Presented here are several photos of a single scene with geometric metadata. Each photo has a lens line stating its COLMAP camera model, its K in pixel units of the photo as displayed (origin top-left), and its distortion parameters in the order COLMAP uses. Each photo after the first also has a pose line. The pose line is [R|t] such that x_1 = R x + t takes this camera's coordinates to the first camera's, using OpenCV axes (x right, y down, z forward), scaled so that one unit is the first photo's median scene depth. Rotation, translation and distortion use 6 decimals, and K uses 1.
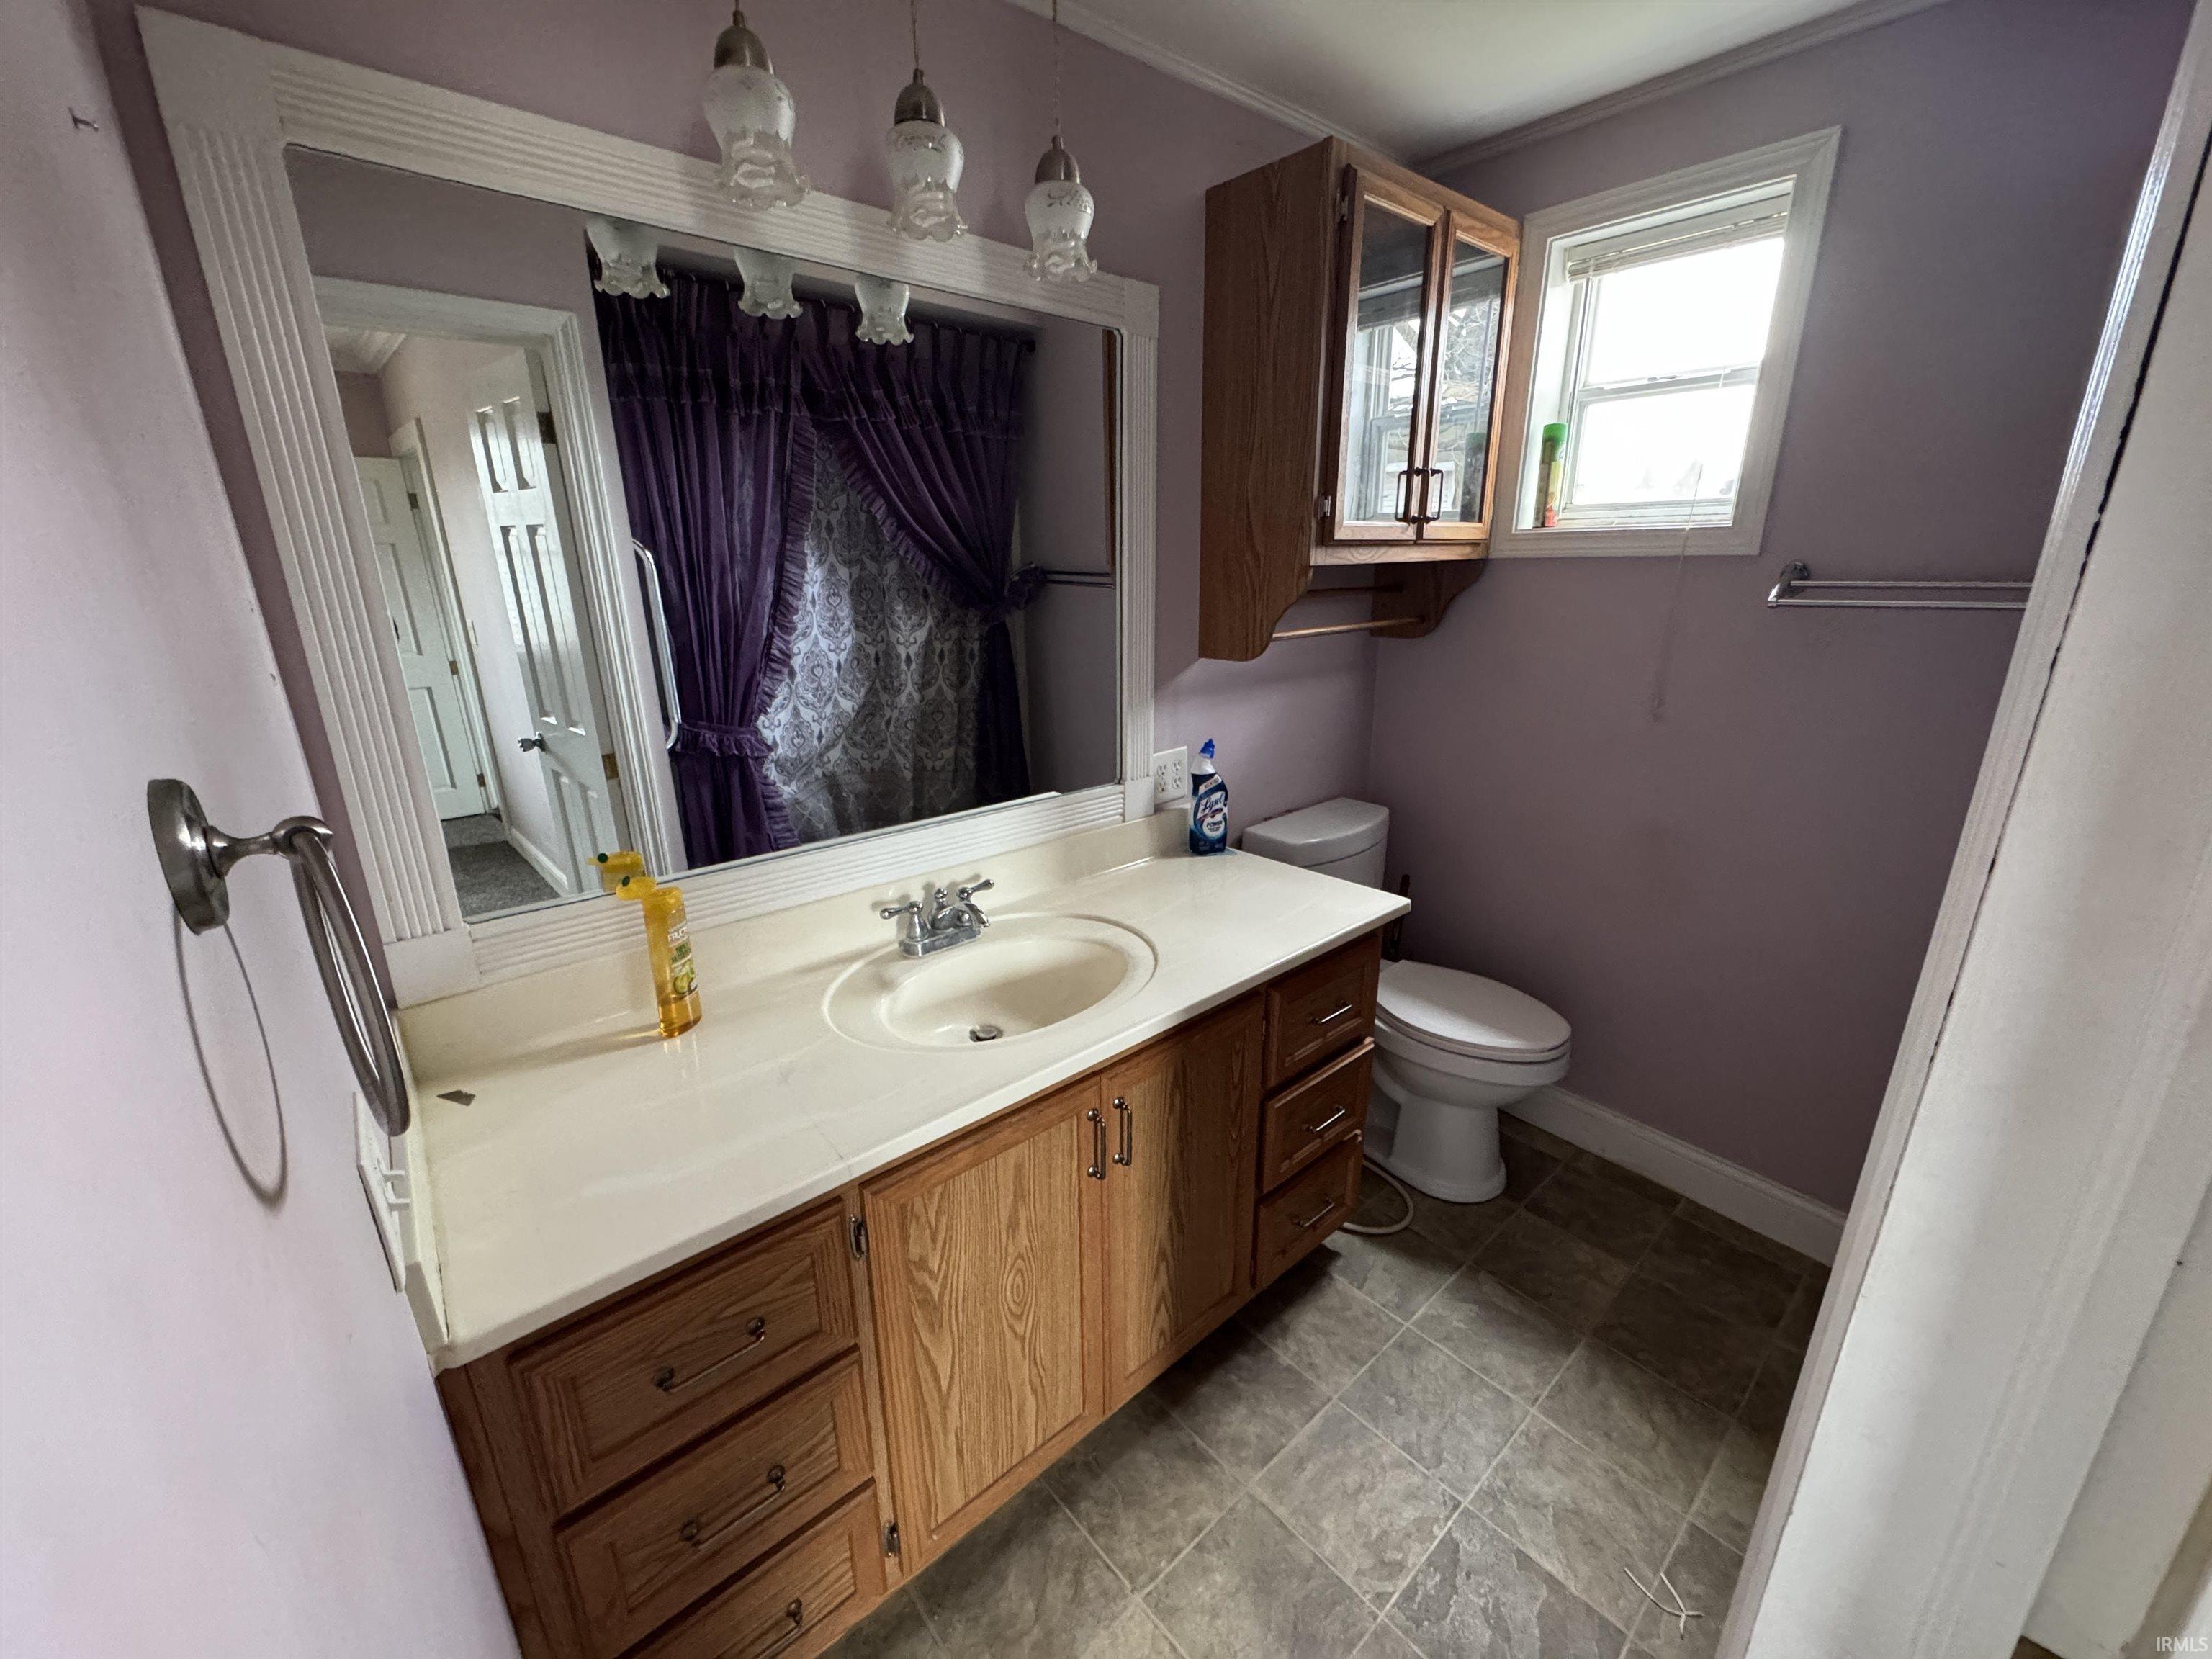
lens RADIAL K [[883.5, 0, 1098.4], [0, 883.5, 832.4], [0, 0, 1]] dist [-0.001829, 0.000236]
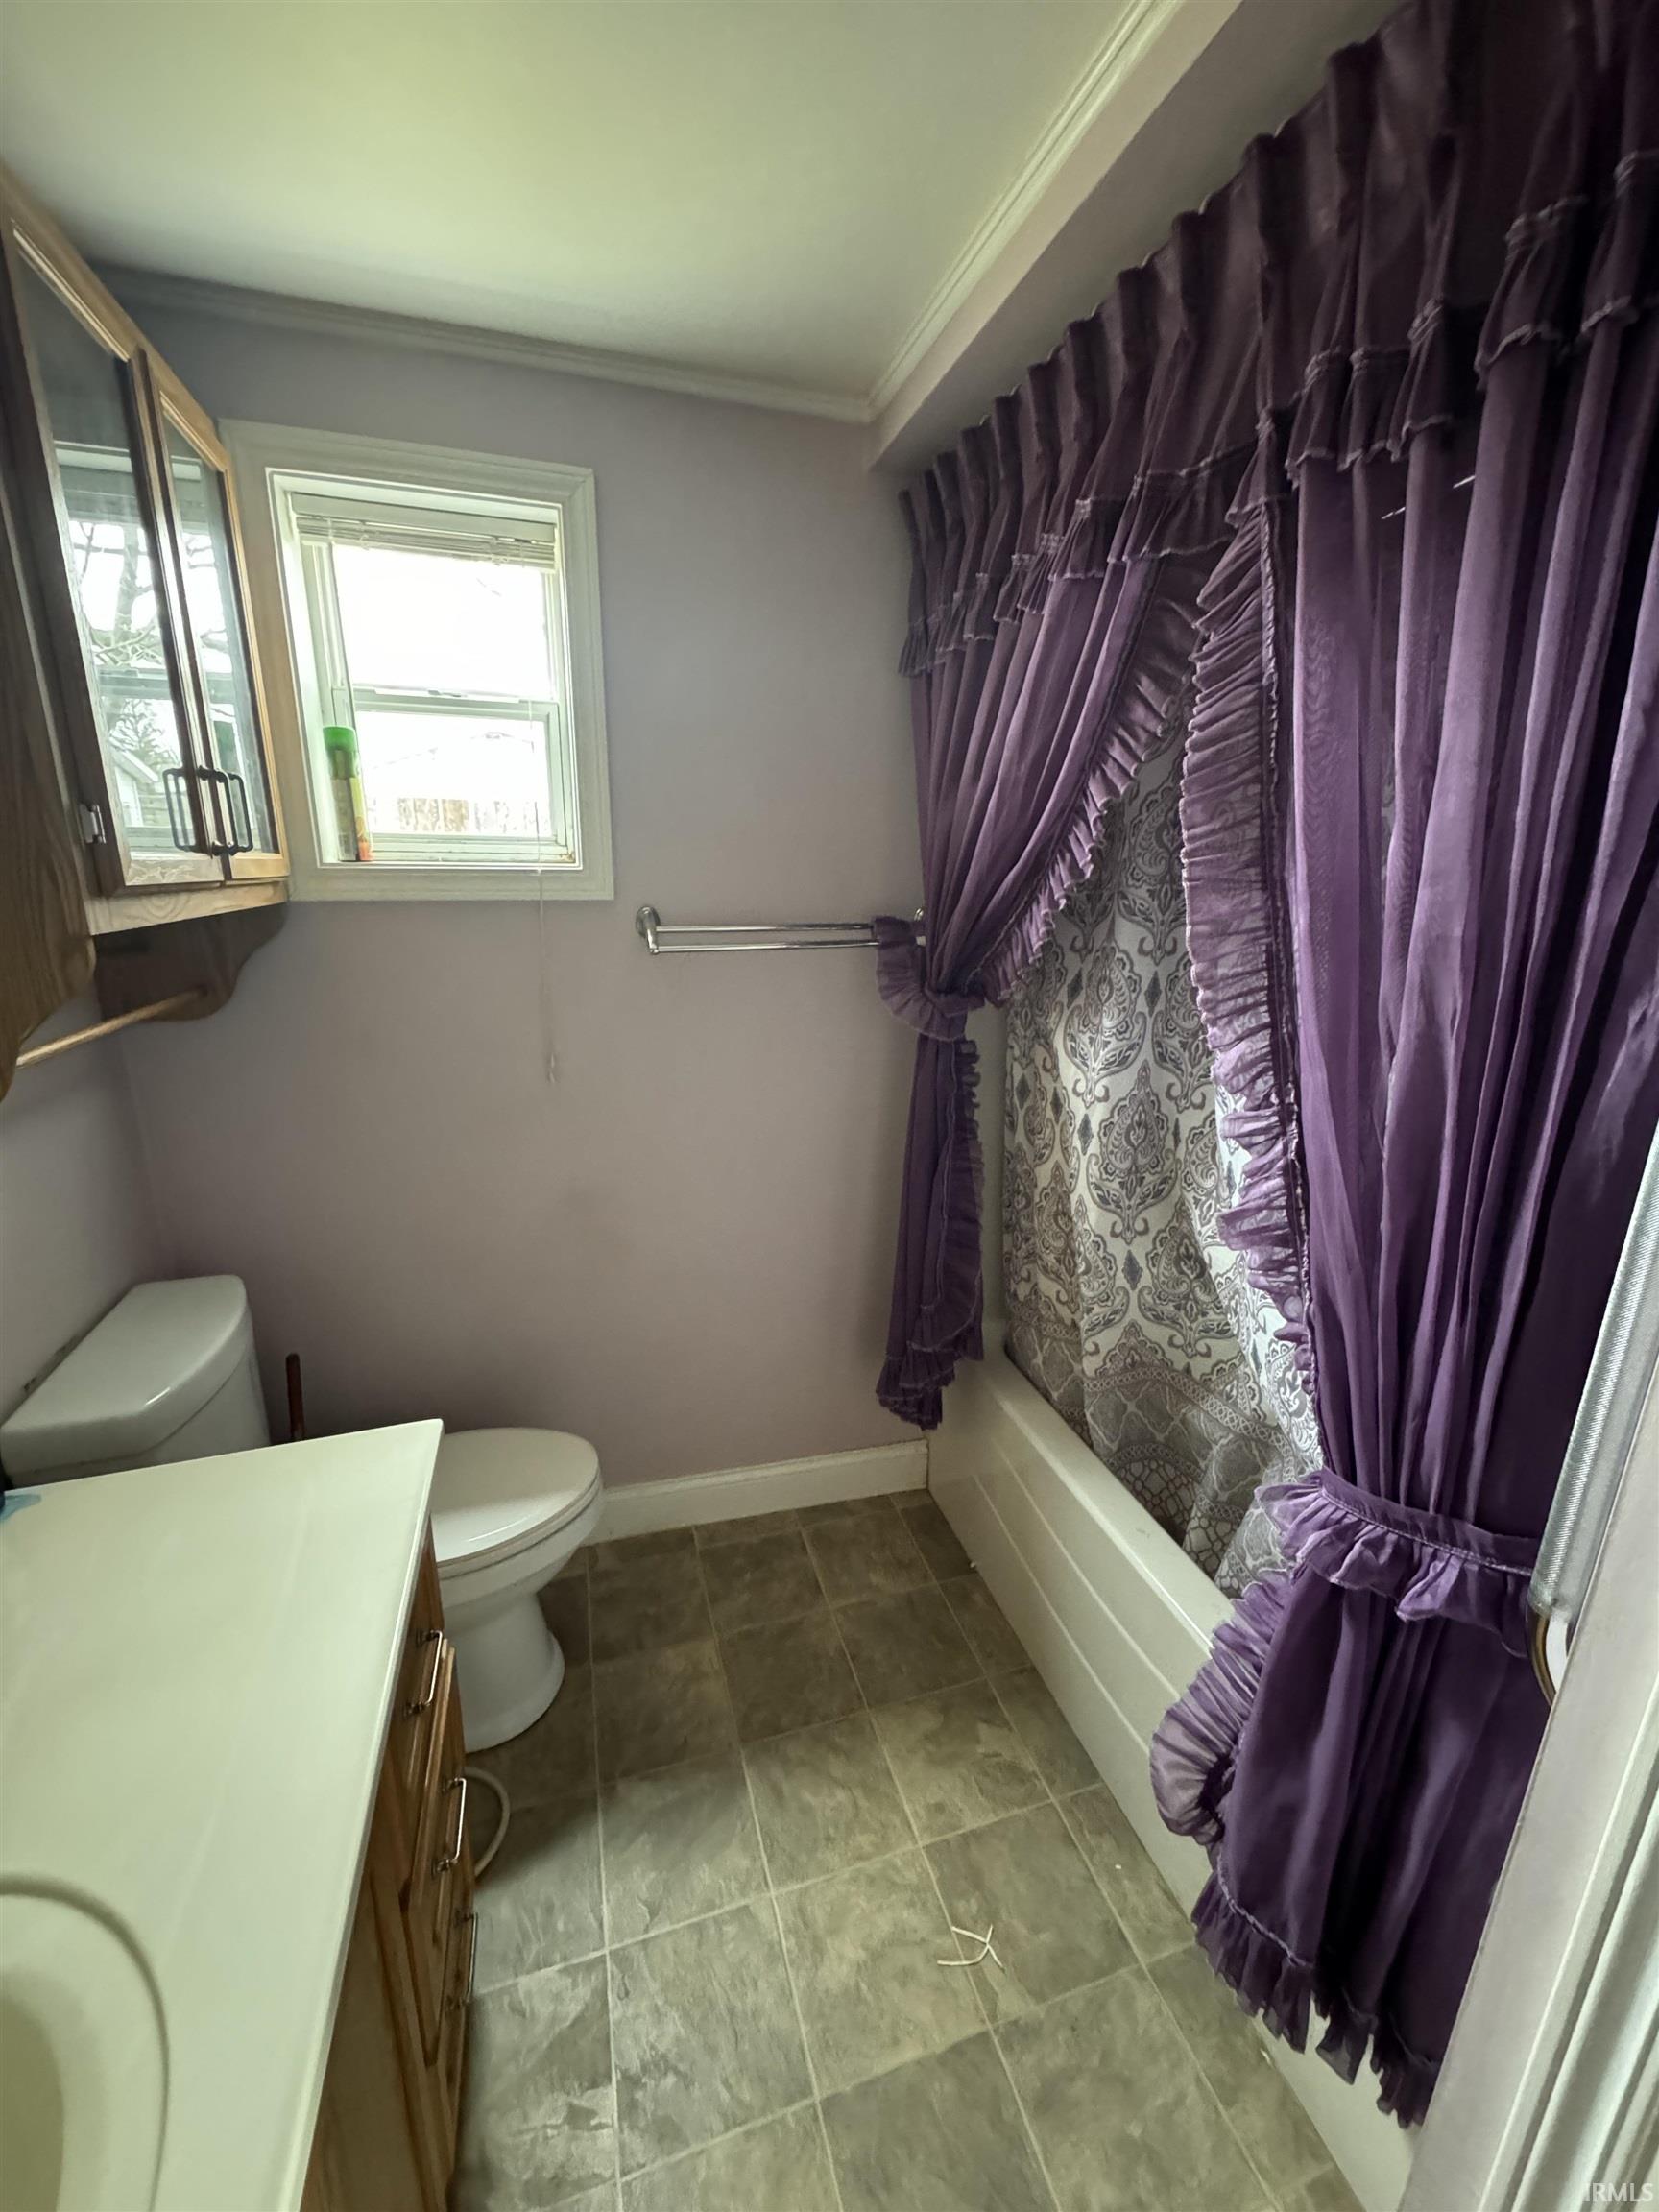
lens RADIAL K [[883.5, 0, 833.6], [0, 883.5, 1105.1], [0, 0, 1]] dist [-0.001829, 0.000236]
pose [[0.394540, -0.223917, 0.891178, -0.065548], [0.255814, 0.958278, 0.127523, -0.146437], [-0.882551, 0.177663, 0.435361, 0.369248]]
